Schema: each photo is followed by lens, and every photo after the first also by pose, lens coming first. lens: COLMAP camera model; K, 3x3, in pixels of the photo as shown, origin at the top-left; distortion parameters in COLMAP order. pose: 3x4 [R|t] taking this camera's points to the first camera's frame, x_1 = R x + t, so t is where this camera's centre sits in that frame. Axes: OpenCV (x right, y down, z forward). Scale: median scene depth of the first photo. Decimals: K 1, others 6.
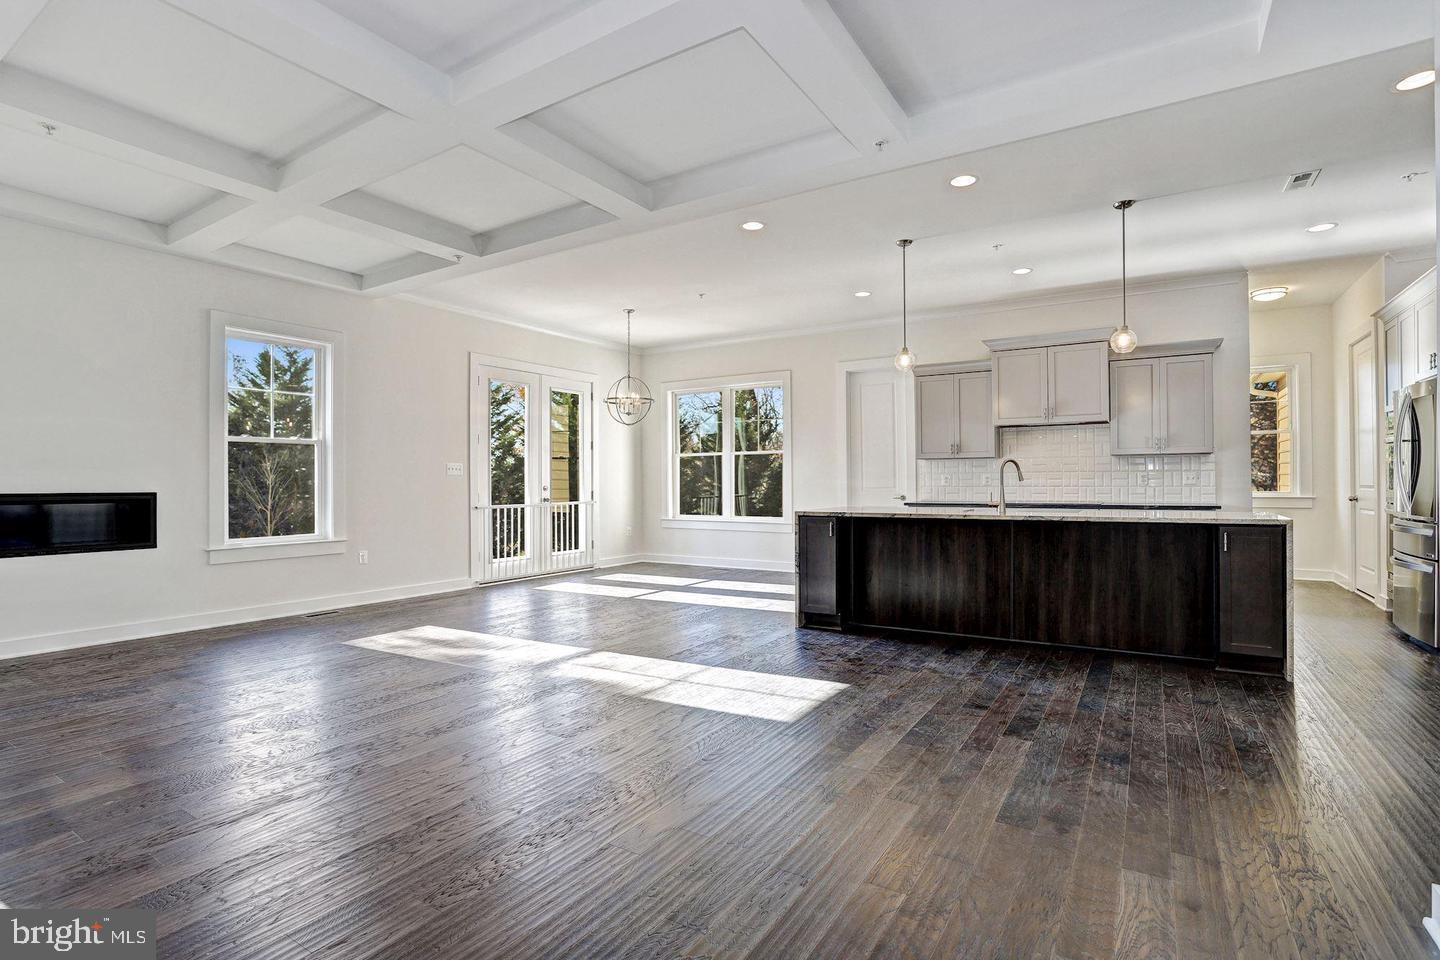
lens RADIAL K [[702.6, 0, 710.9], [0, 702.6, 479.1], [0, 0, 1]] dist [-0.075654, 0.035627]
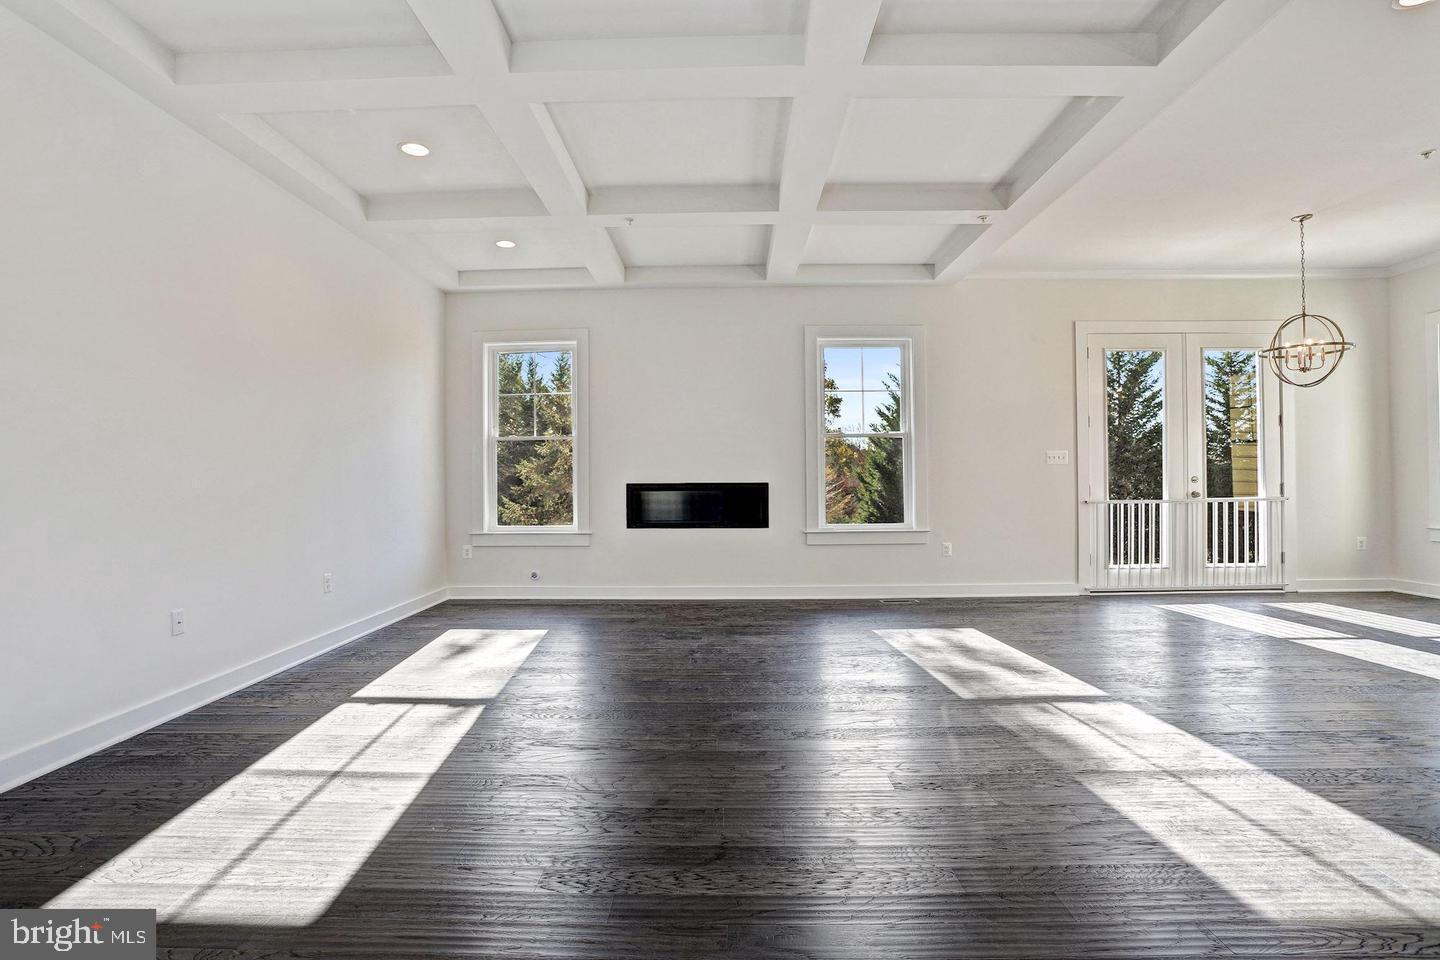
lens RADIAL K [[702.6, 0, 710.9], [0, 702.6, 479.1], [0, 0, 1]] dist [-0.075654, 0.035627]
pose [[0.520769, -0.002983, -0.853692, 0.194115], [0.010039, 0.999946, 0.002630, 0.007918], [0.853639, -0.009940, 0.520771, 0.222894]]
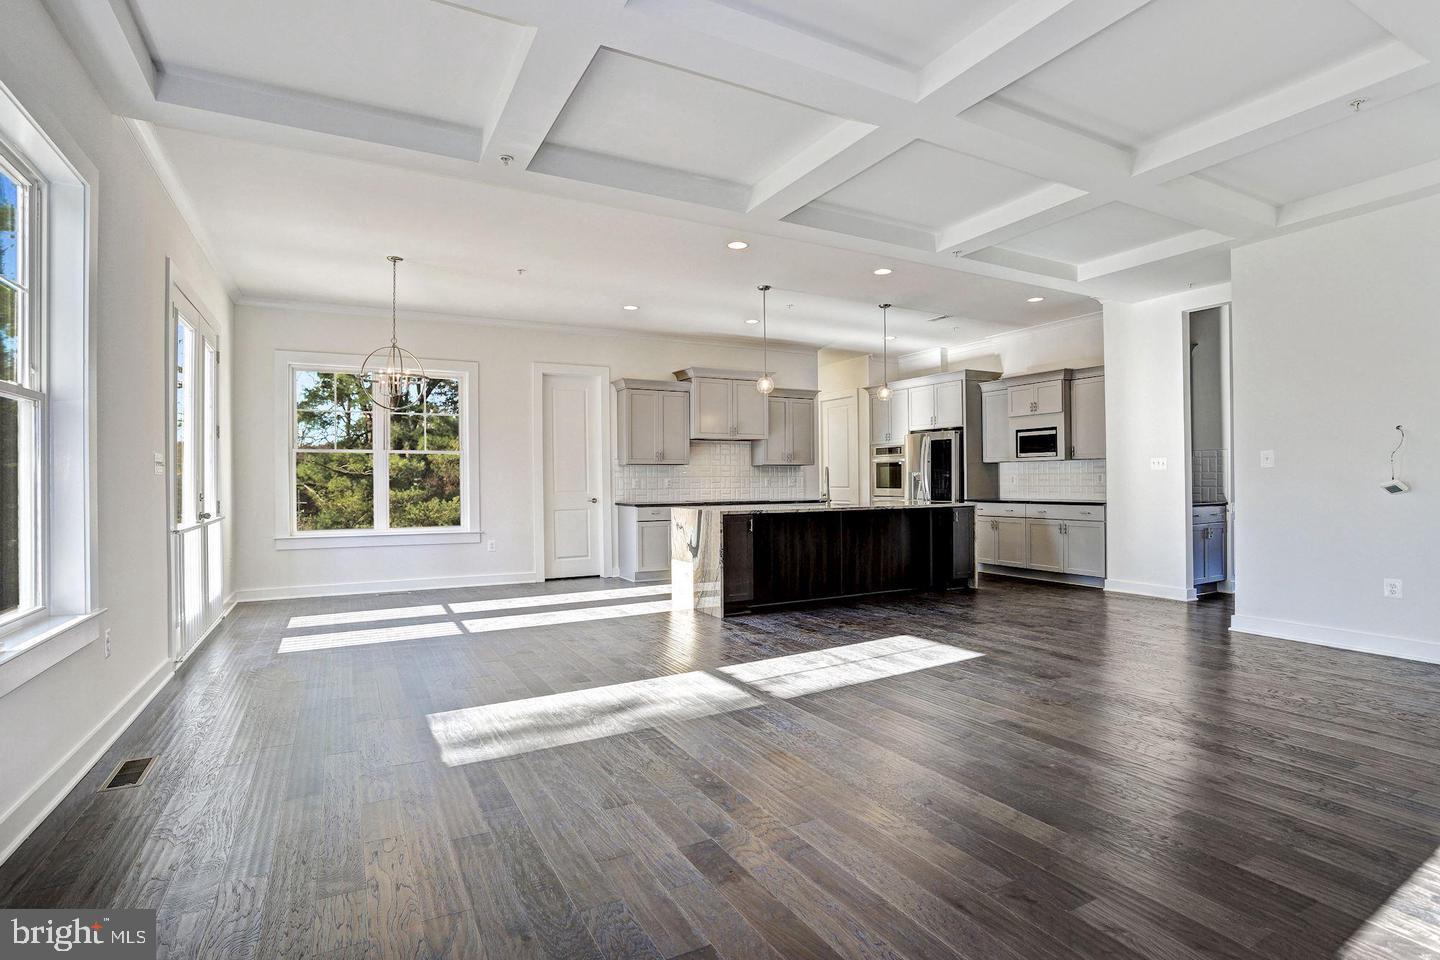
lens RADIAL K [[706.5, 0, 708.4], [0, 706.5, 480.3], [0, 0, 1]] dist [-0.078663, 0.033552]
pose [[0.495881, 0.003470, 0.868383, -0.804338], [0.005271, 0.999962, -0.007006, 0.005840], [-0.868374, 0.008052, 0.495844, 0.458475]]
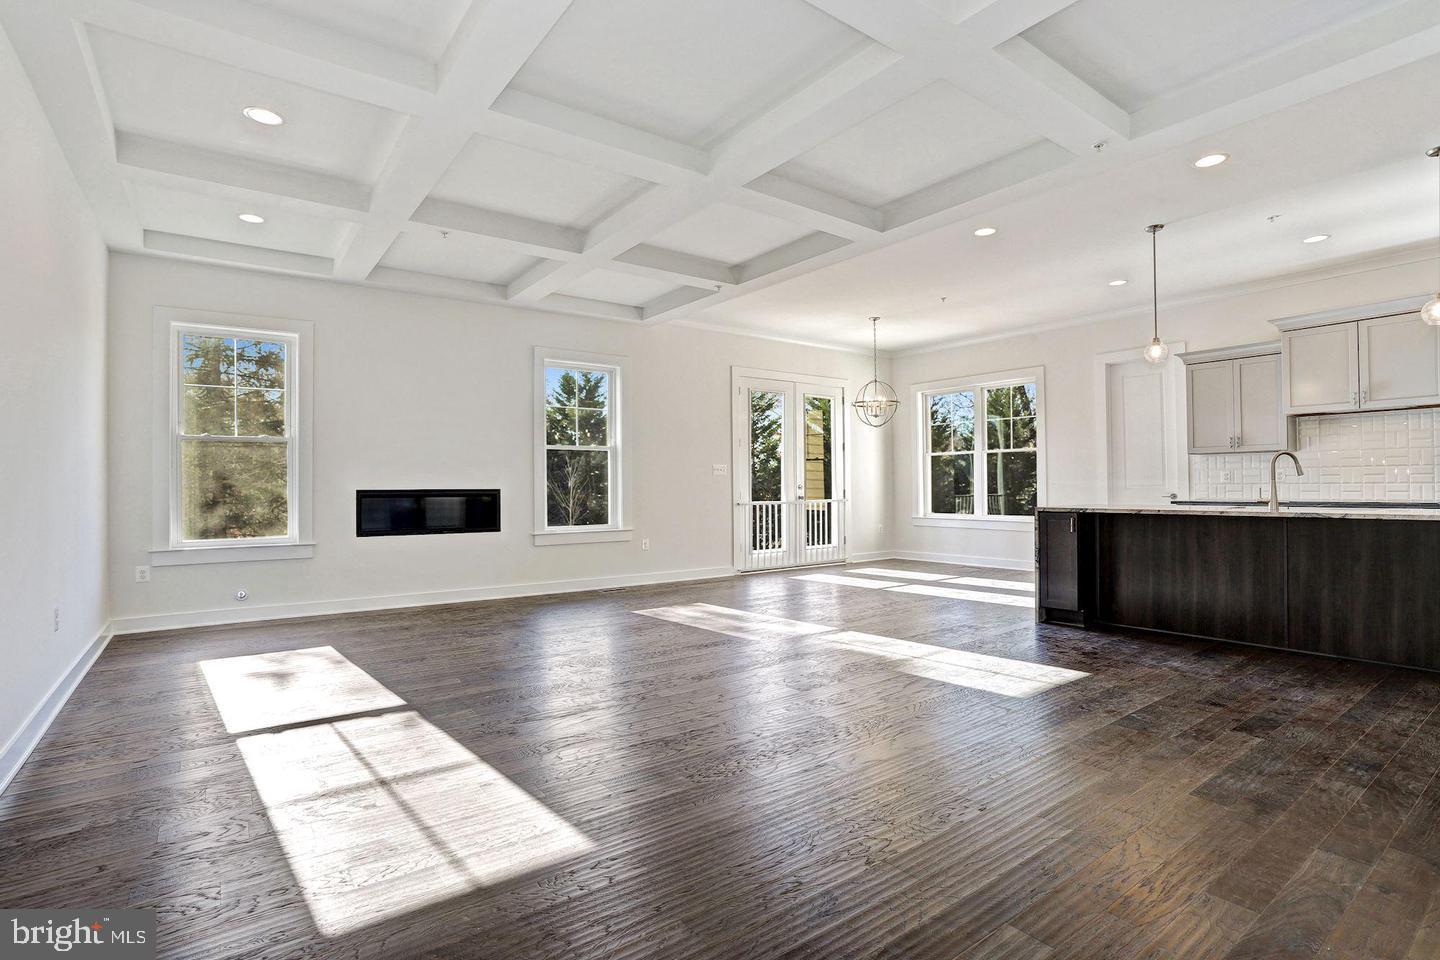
lens RADIAL K [[702.6, 0, 710.9], [0, 702.6, 479.1], [0, 0, 1]] dist [-0.075654, 0.035627]
pose [[0.931633, -0.005917, -0.363351, 0.045519], [0.004798, 0.999981, -0.003982, 0.006674], [0.363368, 0.001967, 0.931644, -0.095774]]
